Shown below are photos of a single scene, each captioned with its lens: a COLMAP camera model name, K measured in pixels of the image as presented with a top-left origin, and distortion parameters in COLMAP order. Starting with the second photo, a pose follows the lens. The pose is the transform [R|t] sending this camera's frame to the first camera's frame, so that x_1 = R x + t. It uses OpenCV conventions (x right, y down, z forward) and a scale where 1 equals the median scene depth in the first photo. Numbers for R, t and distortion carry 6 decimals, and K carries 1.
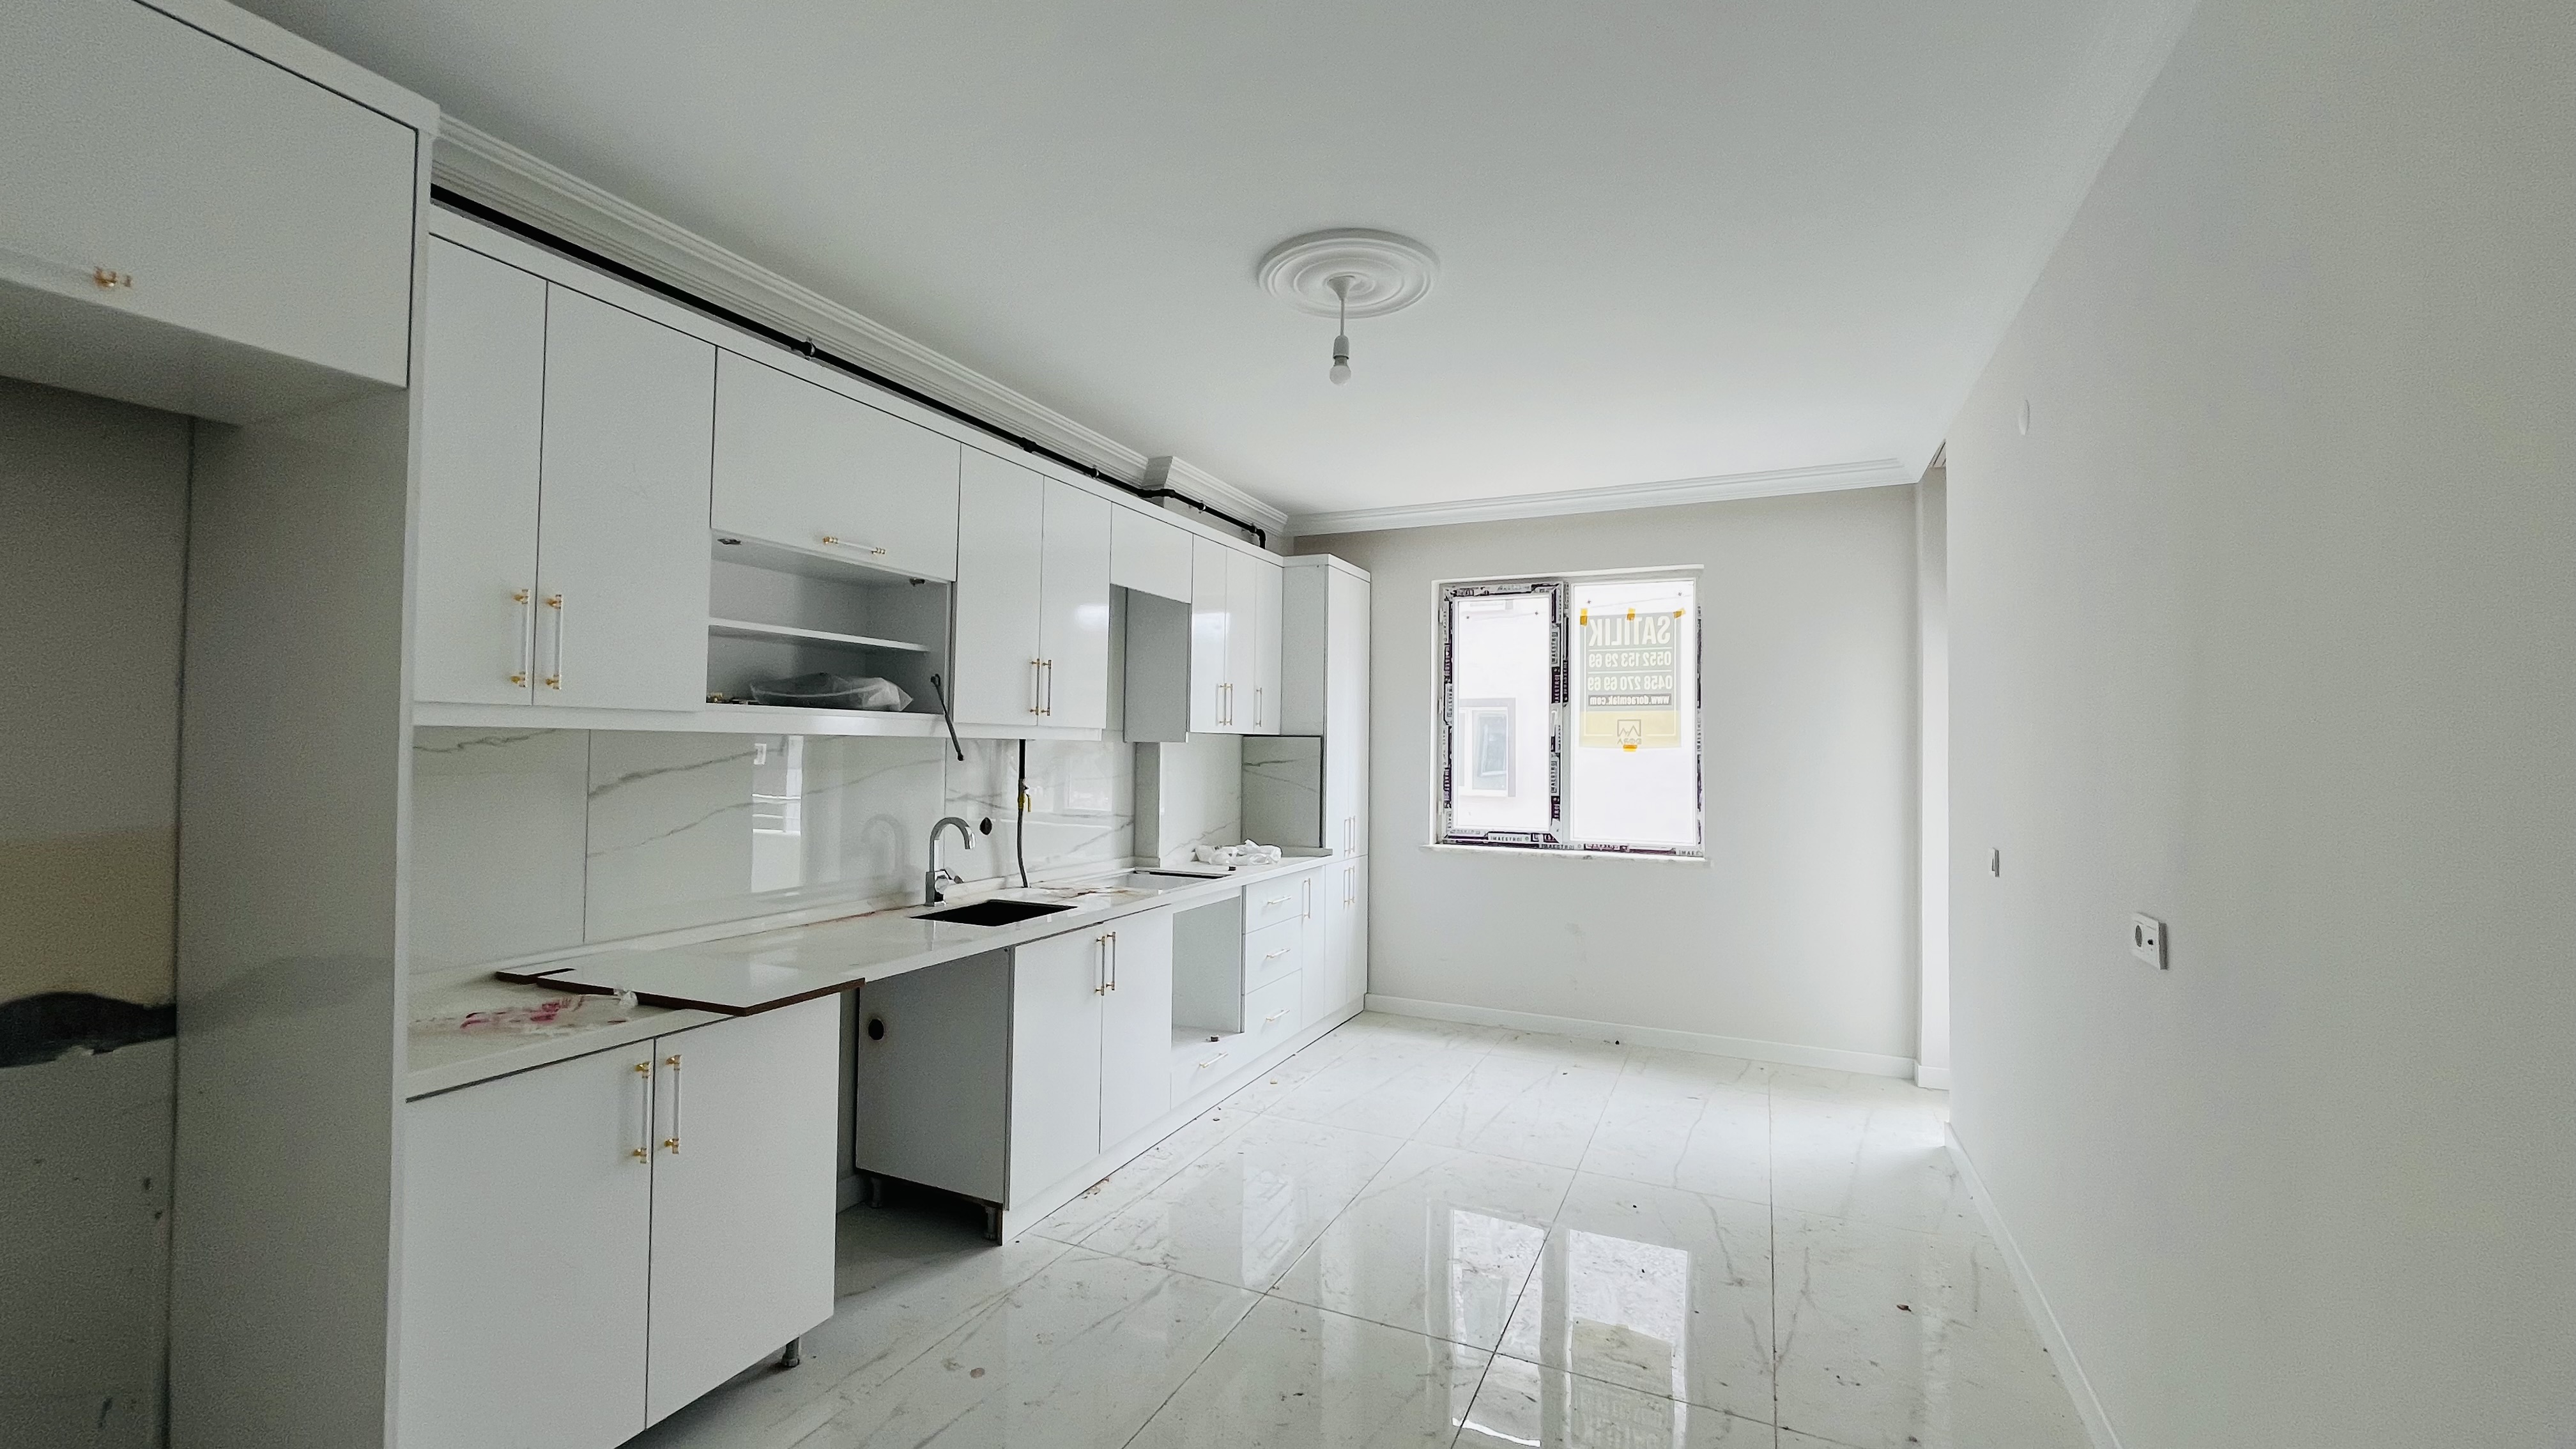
lens RADIAL K [[1037.7, 0, 1288.8], [0, 1037.7, 720.2], [0, 0, 1]] dist [0.003419, -0.001784]
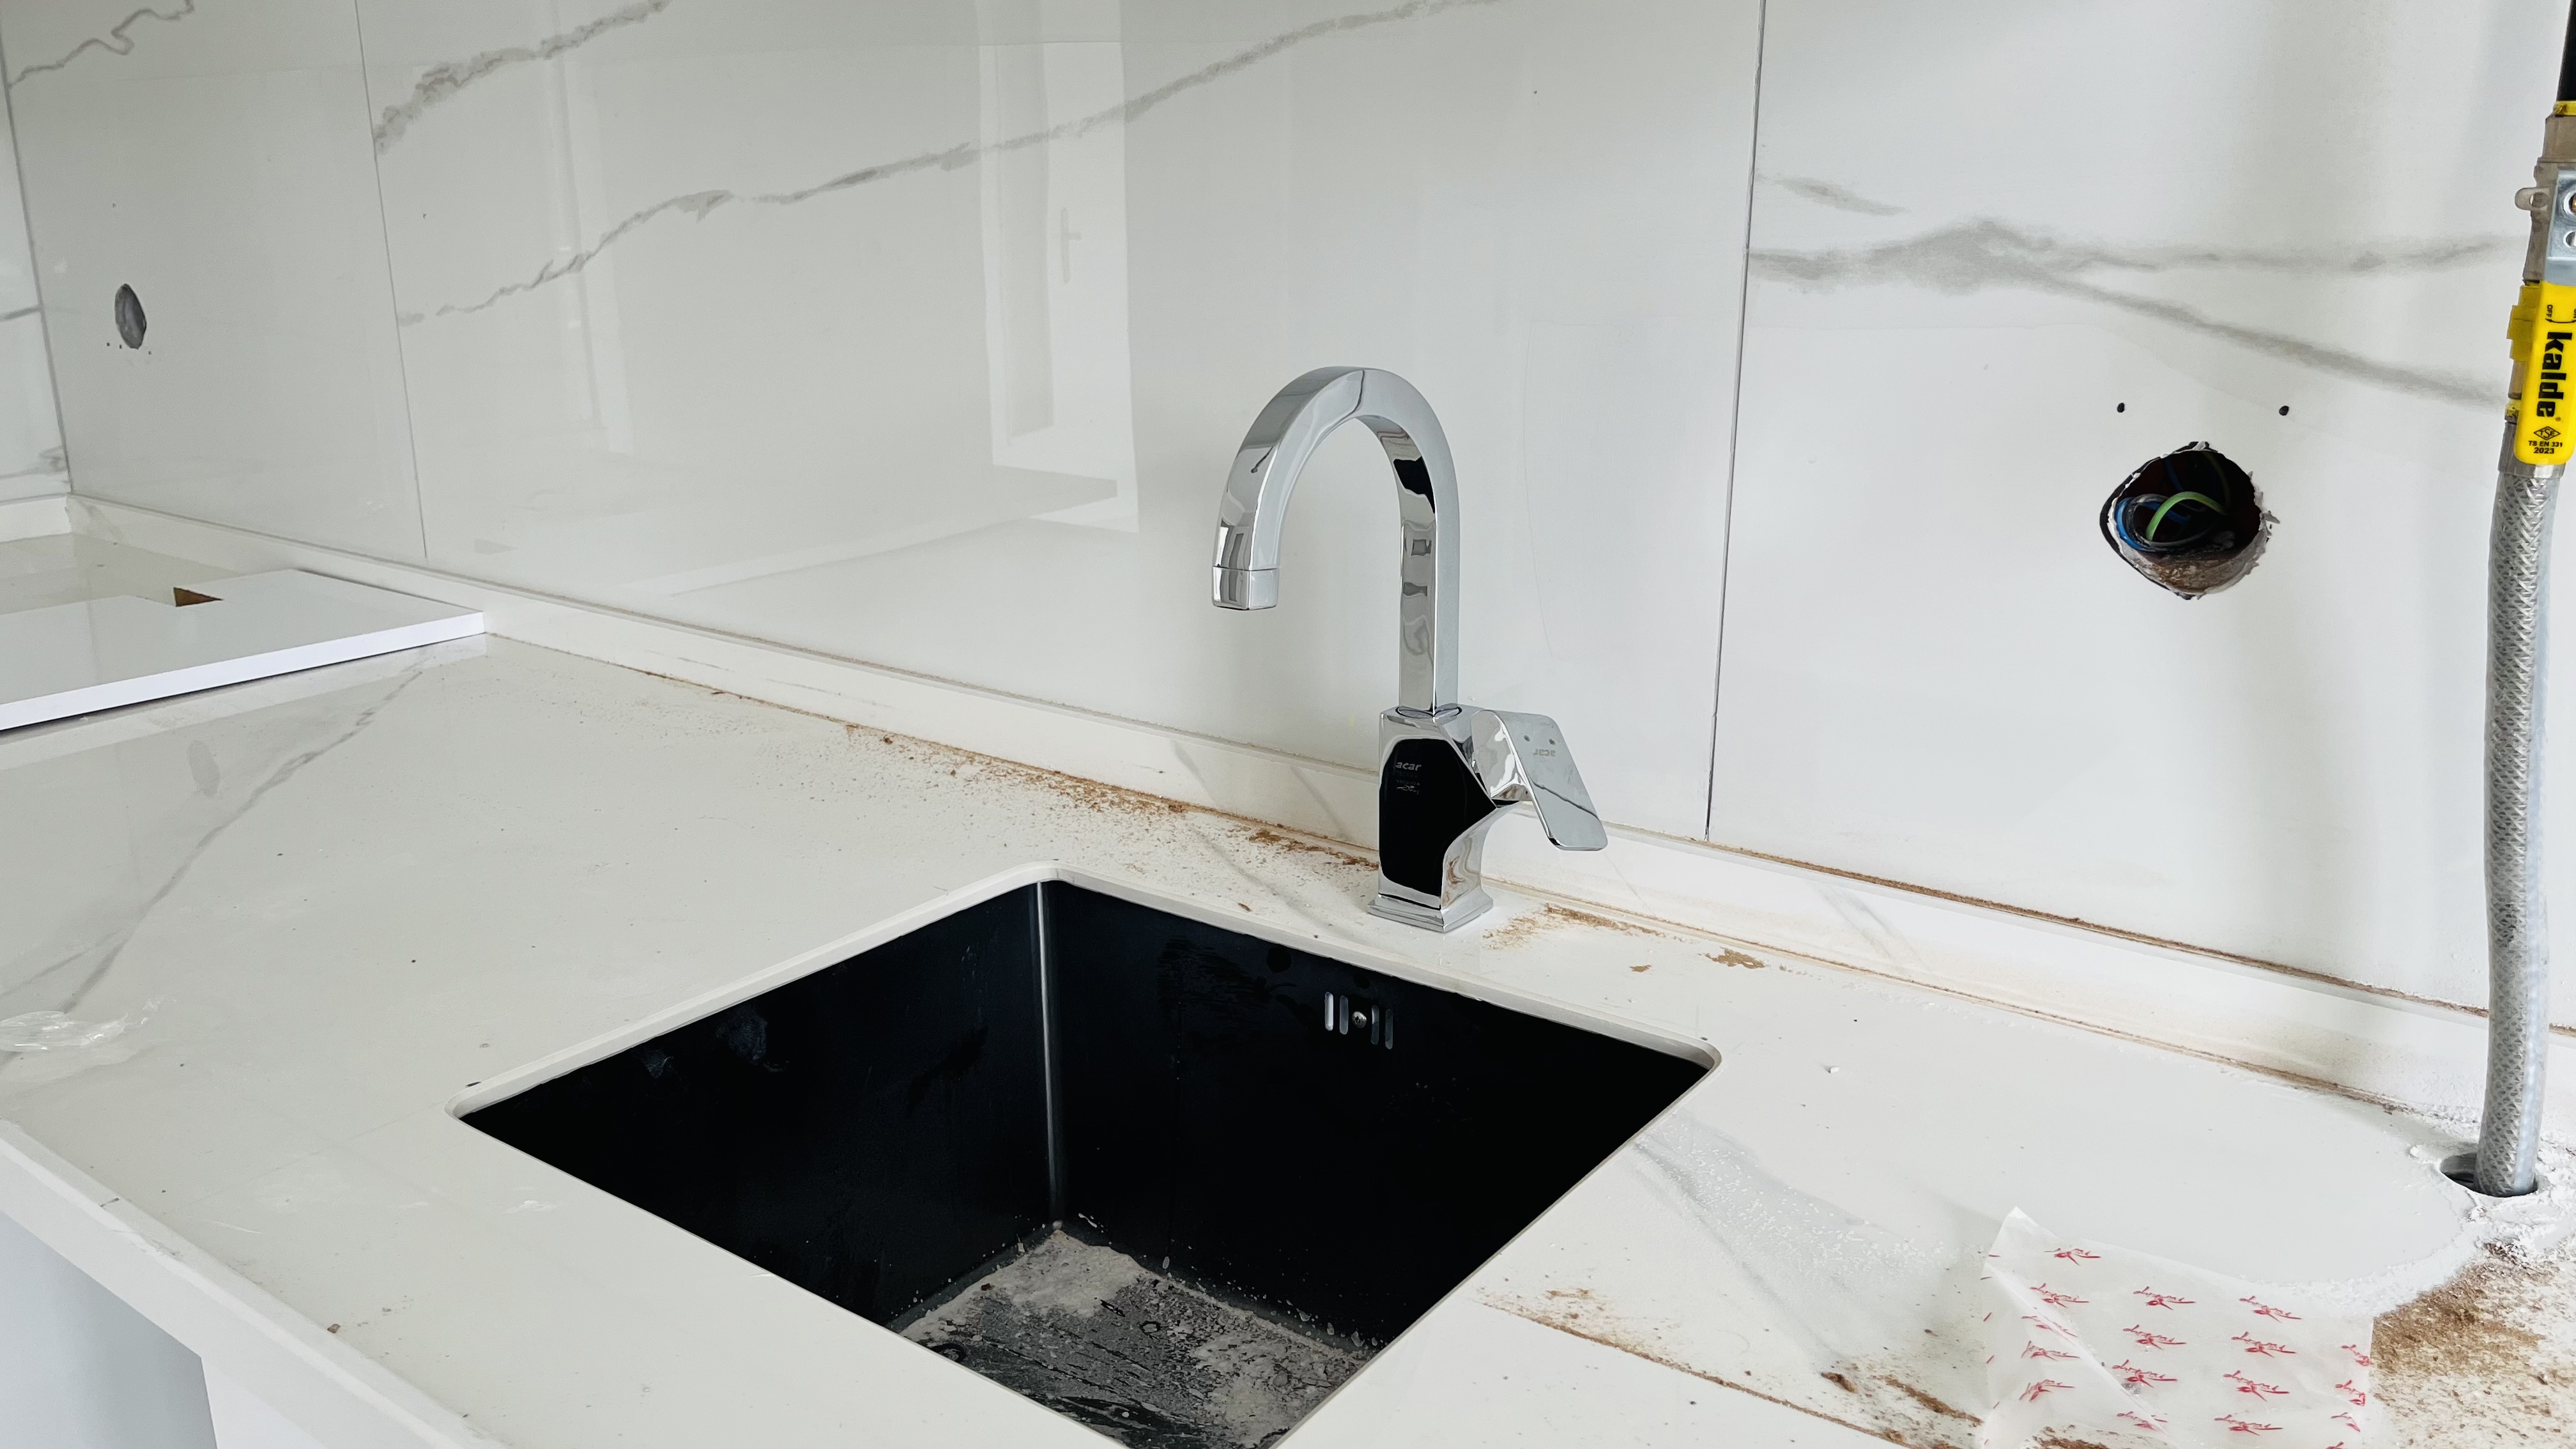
lens RADIAL K [[1959.8, 0, 1284.8], [0, 1959.8, 727.0], [0, 0, 1]] dist [0.069733, -0.072950]
pose [[-0.216602, 0.262791, -0.940226, -0.051500], [0.026756, 0.964326, 0.263363, 0.064064], [0.975893, 0.031888, -0.215906, 0.972100]]
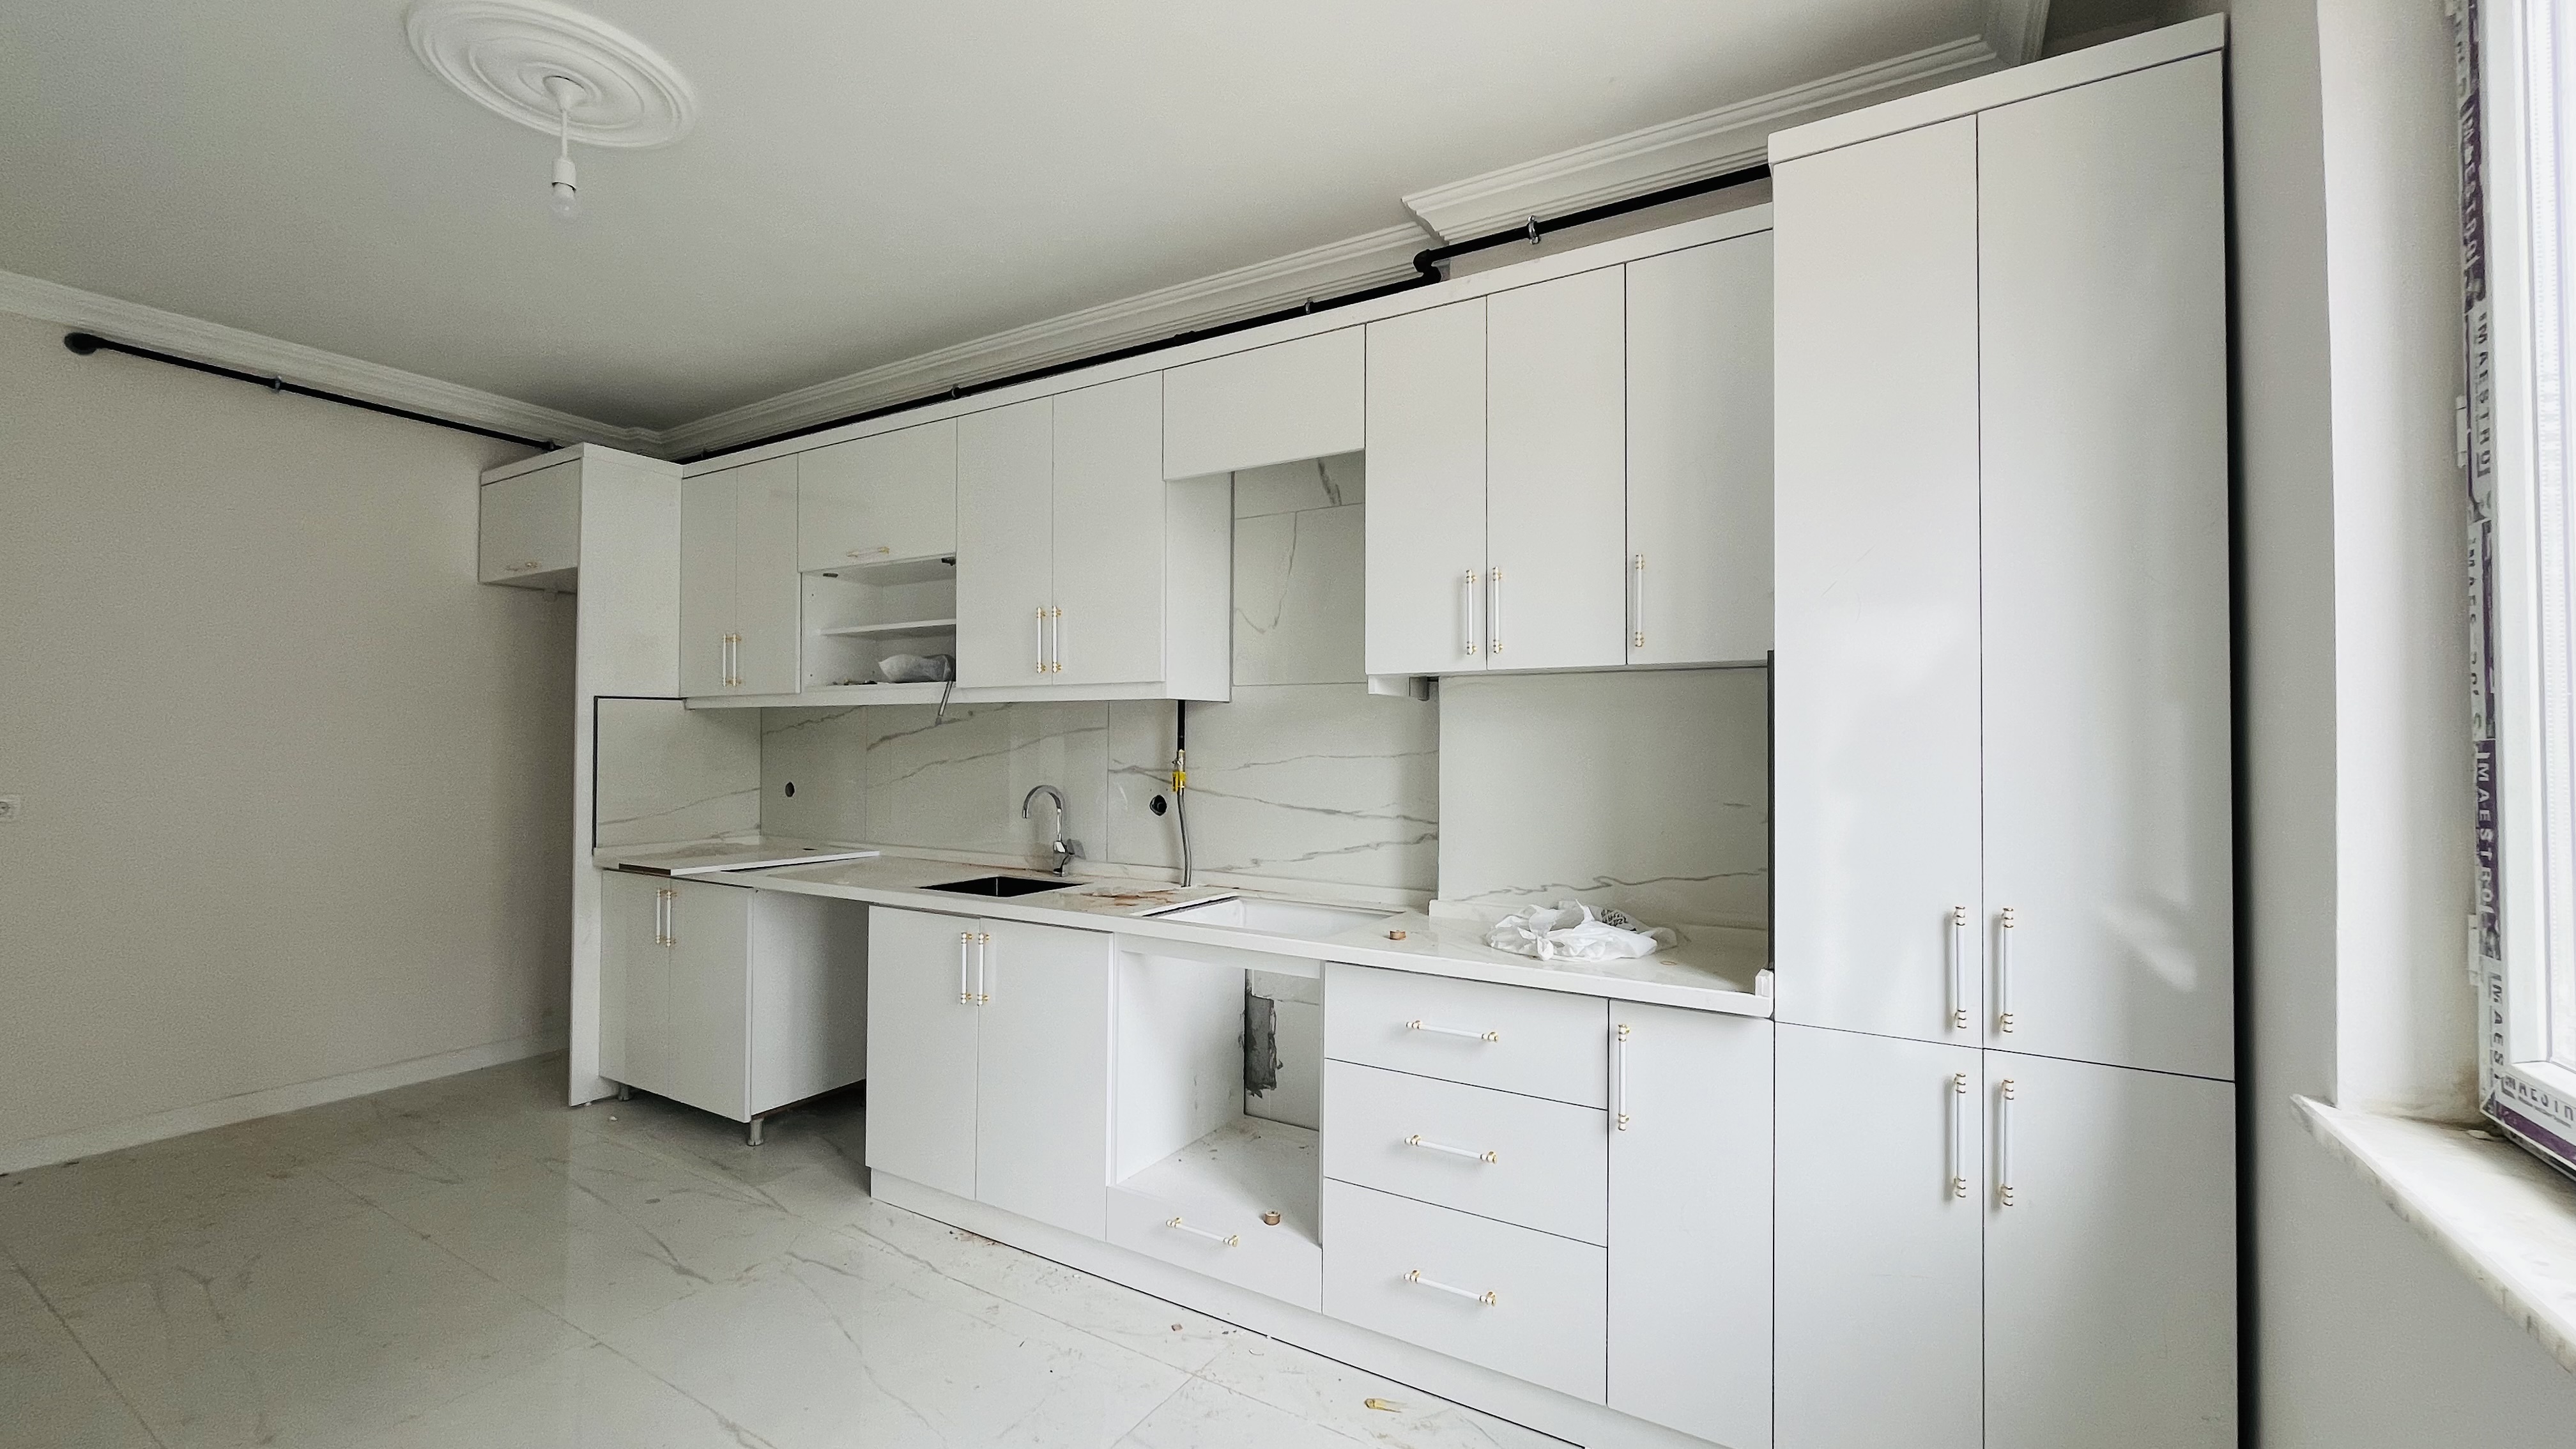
lens RADIAL K [[1037.7, 0, 1280.1], [0, 1037.7, 721.8], [0, 0, 1]] dist [0.003419, -0.001784]
pose [[-0.124410, -0.032418, -0.991701, 0.565738], [0.021398, 0.999146, -0.035346, 0.067472], [0.992000, -0.025618, -0.123610, 1.237934]]
